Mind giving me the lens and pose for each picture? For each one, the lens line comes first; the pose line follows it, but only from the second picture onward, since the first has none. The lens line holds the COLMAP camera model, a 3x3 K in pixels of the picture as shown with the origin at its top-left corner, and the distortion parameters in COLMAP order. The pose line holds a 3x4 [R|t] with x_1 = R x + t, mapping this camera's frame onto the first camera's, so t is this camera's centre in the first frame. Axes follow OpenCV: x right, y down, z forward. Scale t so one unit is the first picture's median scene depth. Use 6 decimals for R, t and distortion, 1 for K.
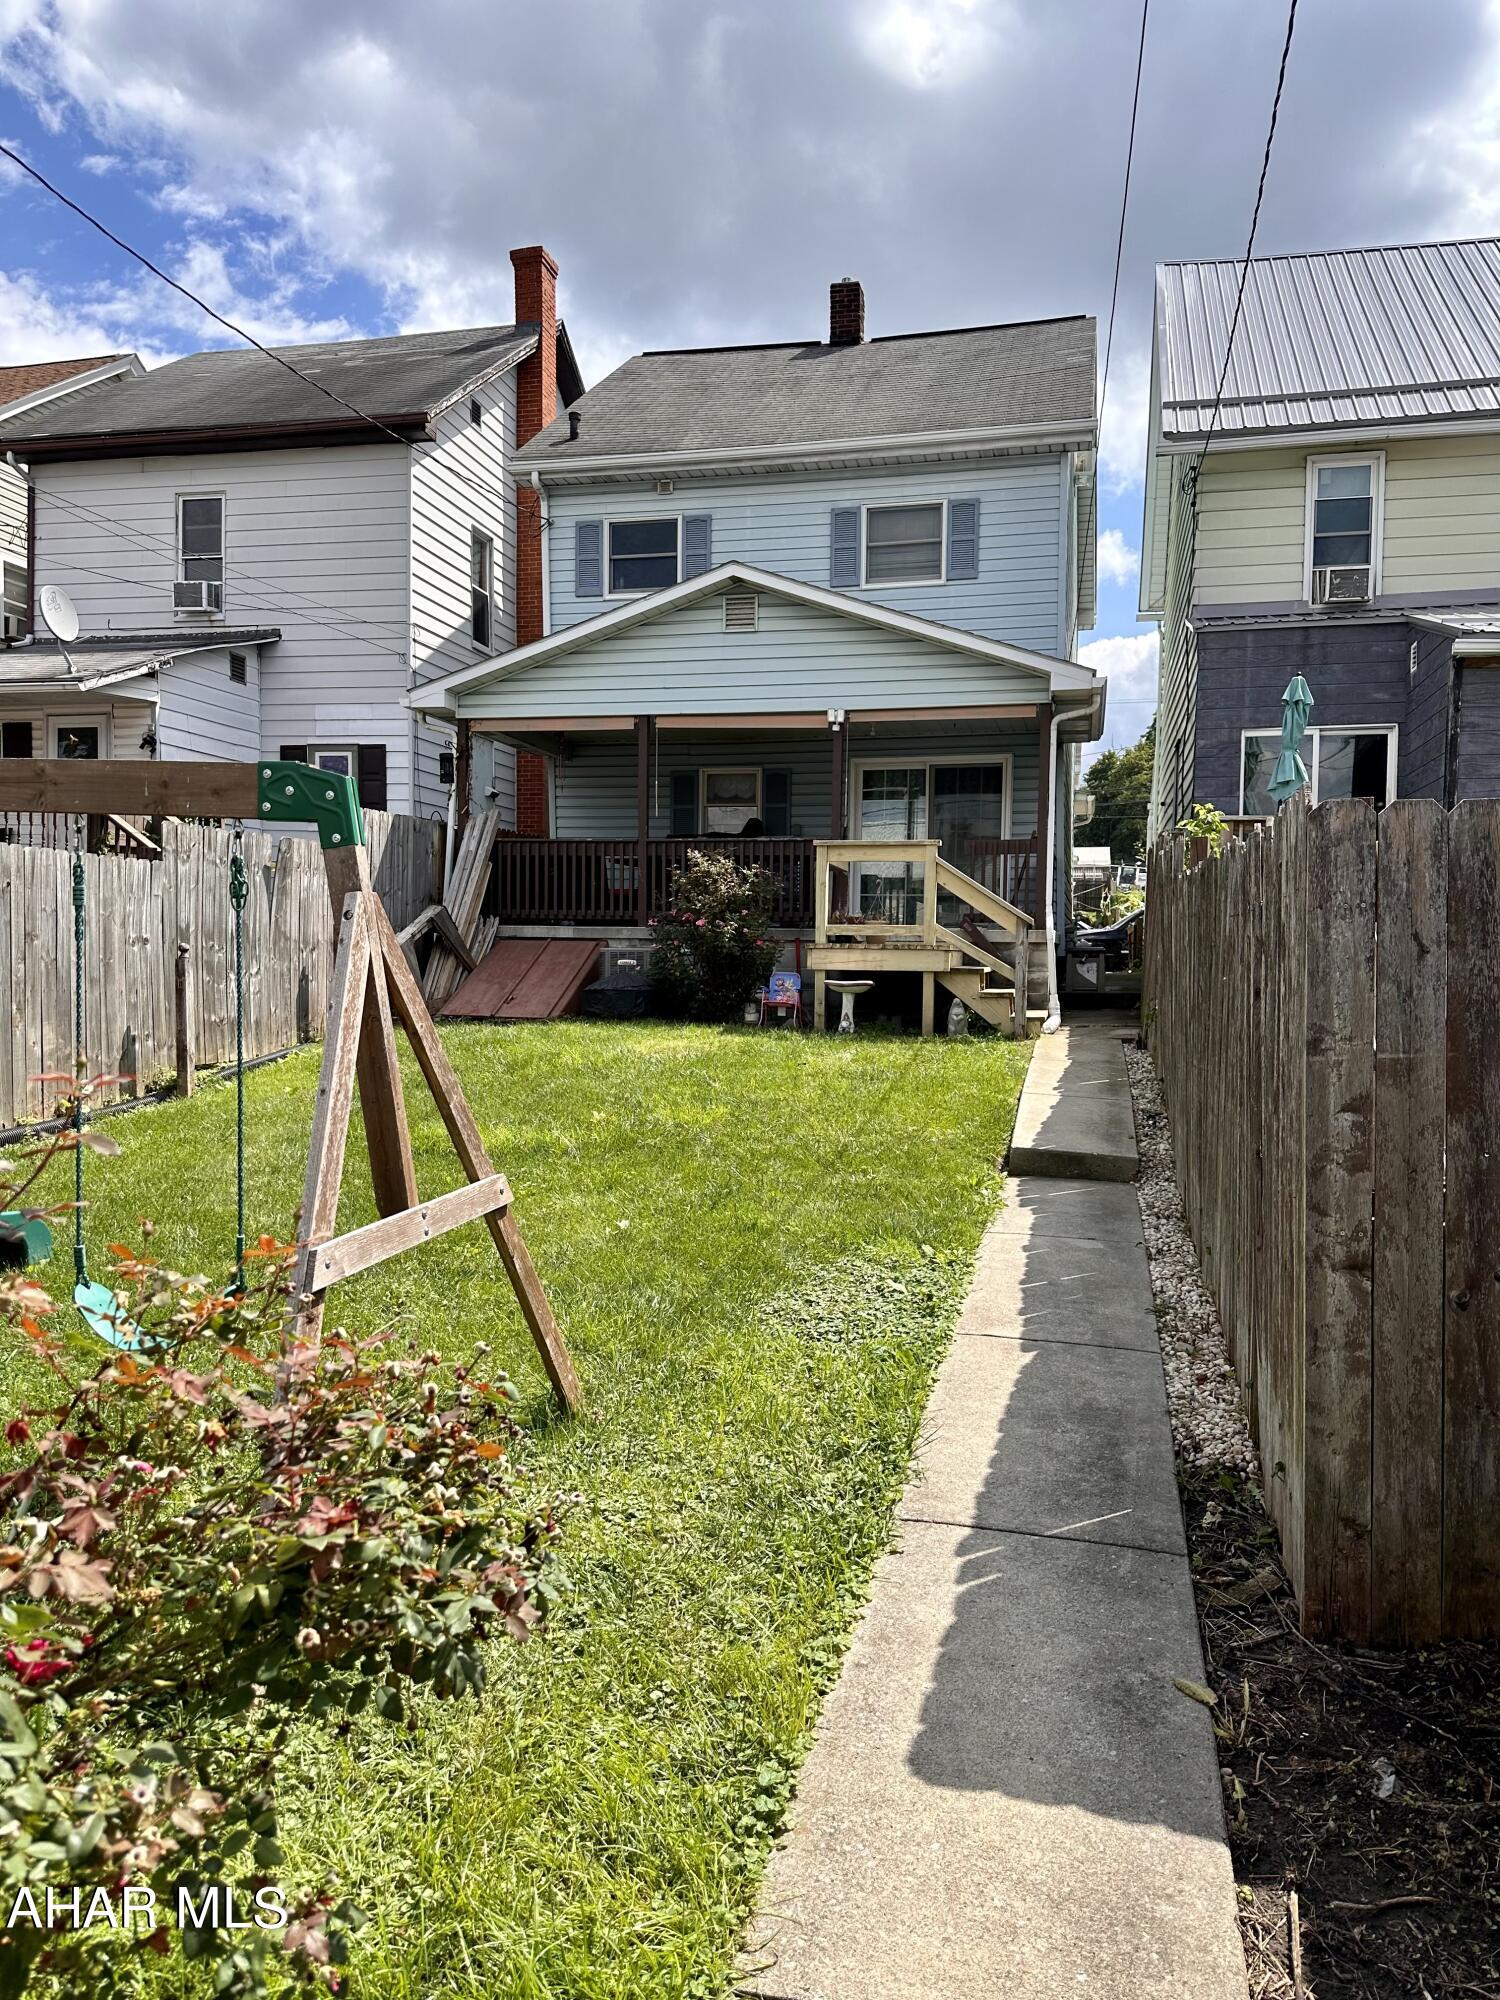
lens RADIAL K [[1419.3, 0, 754.9], [0, 1419.3, 1029.0], [0, 0, 1]] dist [0.157628, -0.349162]
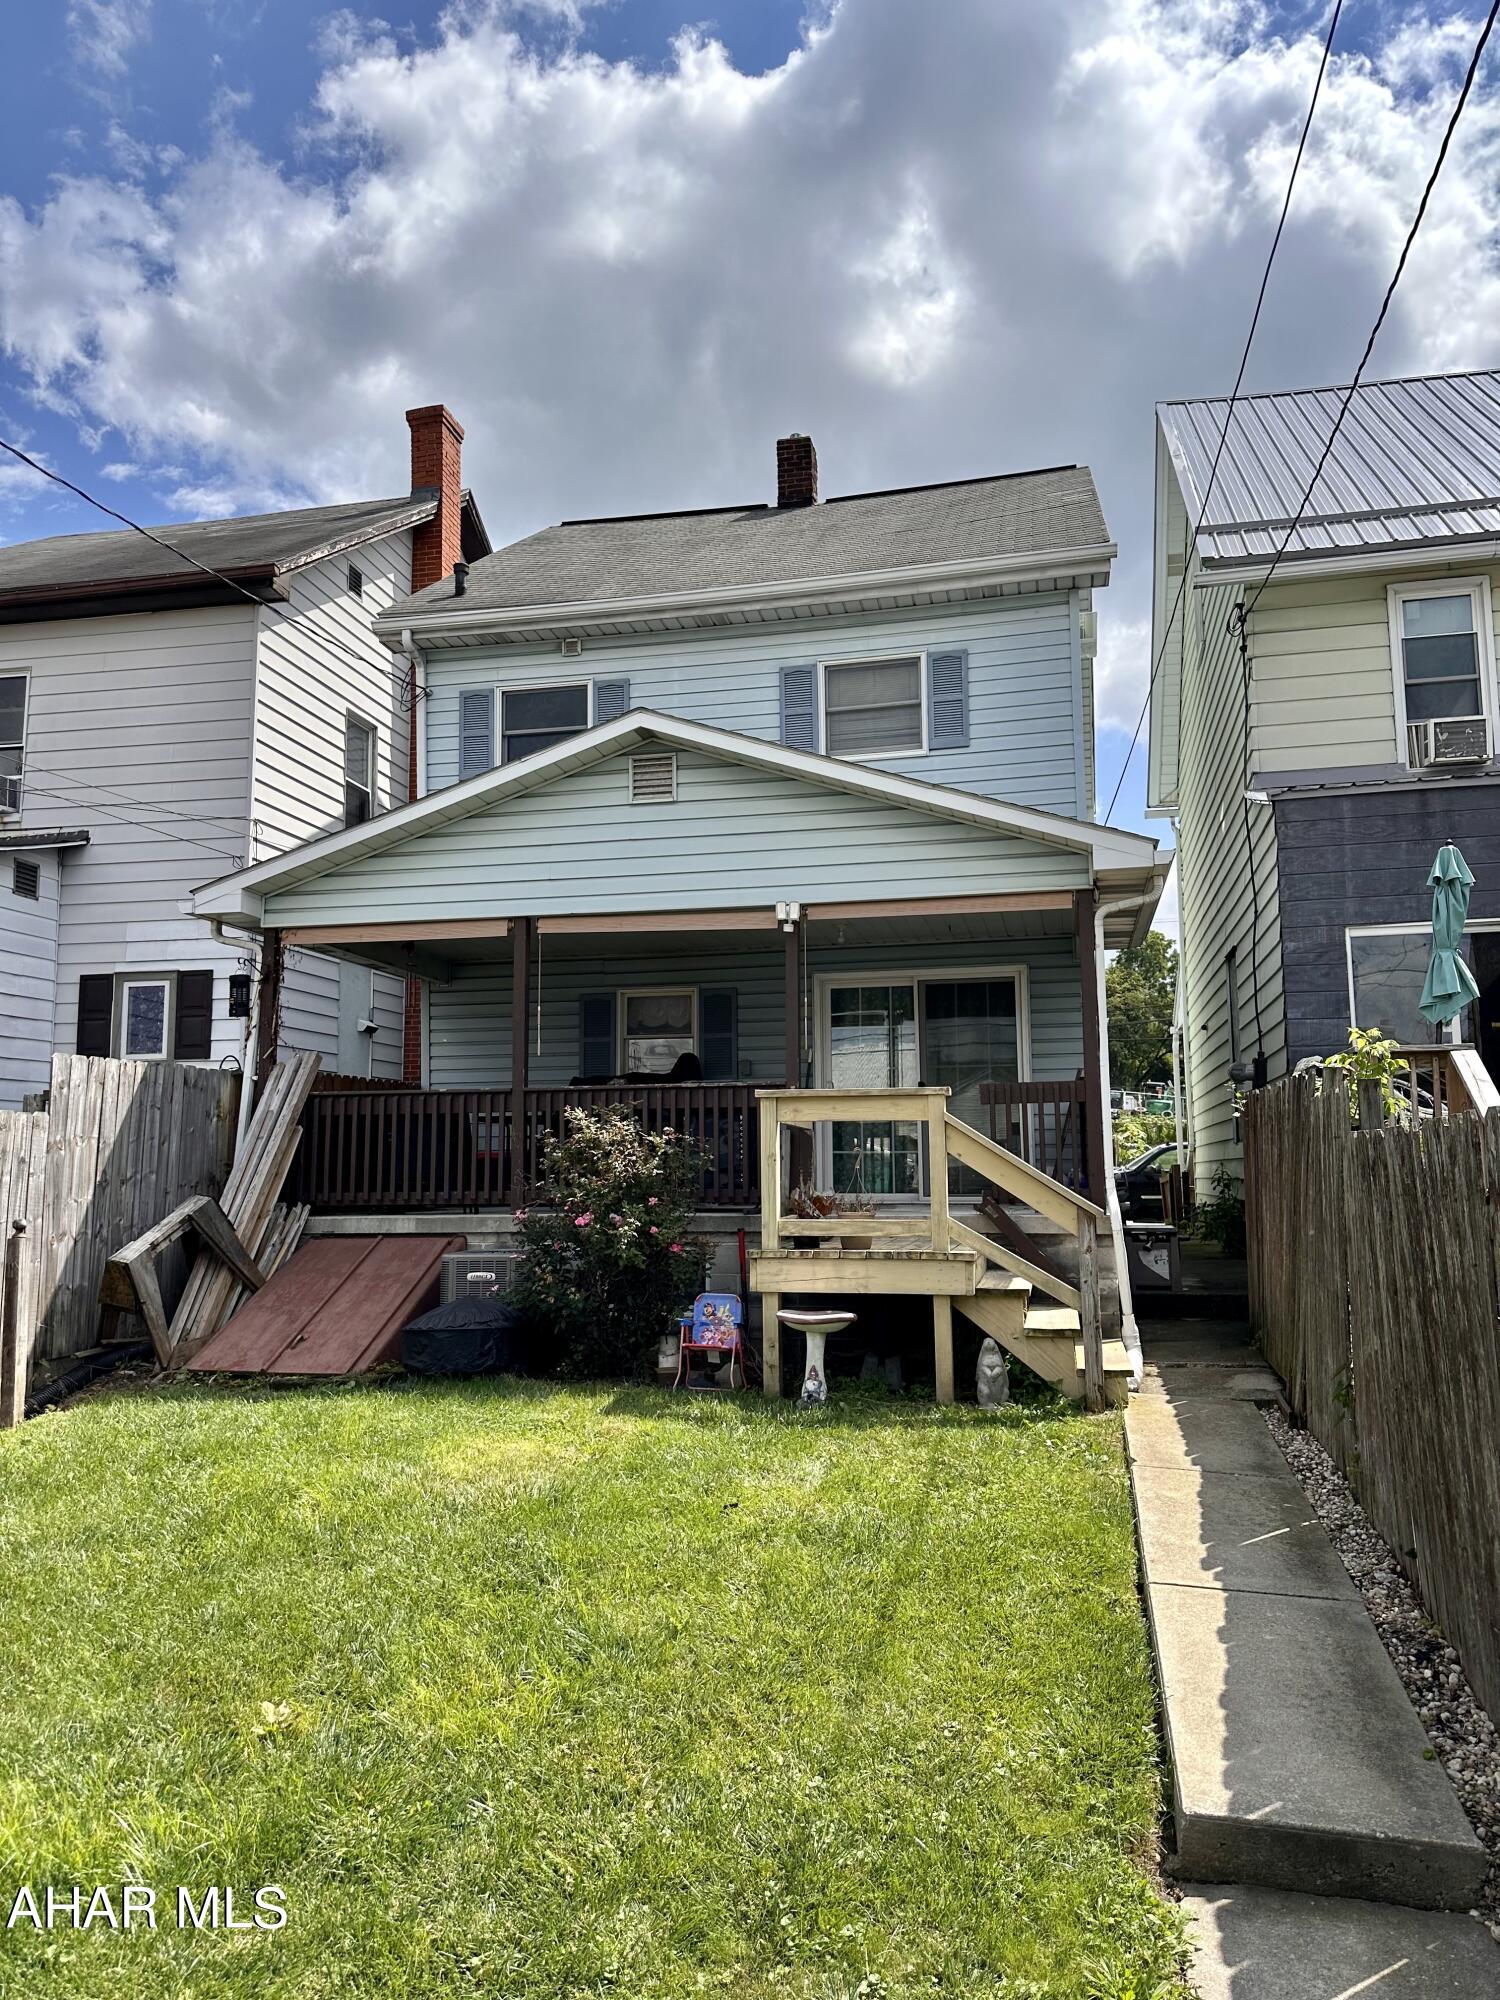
lens RADIAL K [[1414.2, 0, 750.0], [0, 1414.2, 1000.0], [0, 0, 1]] dist [0.078670, -0.091861]
pose [[0.999752, -0.017889, 0.013258, 0.024532], [0.019956, 0.983985, -0.177132, -0.046382], [-0.009877, 0.177353, 0.984098, 0.281840]]
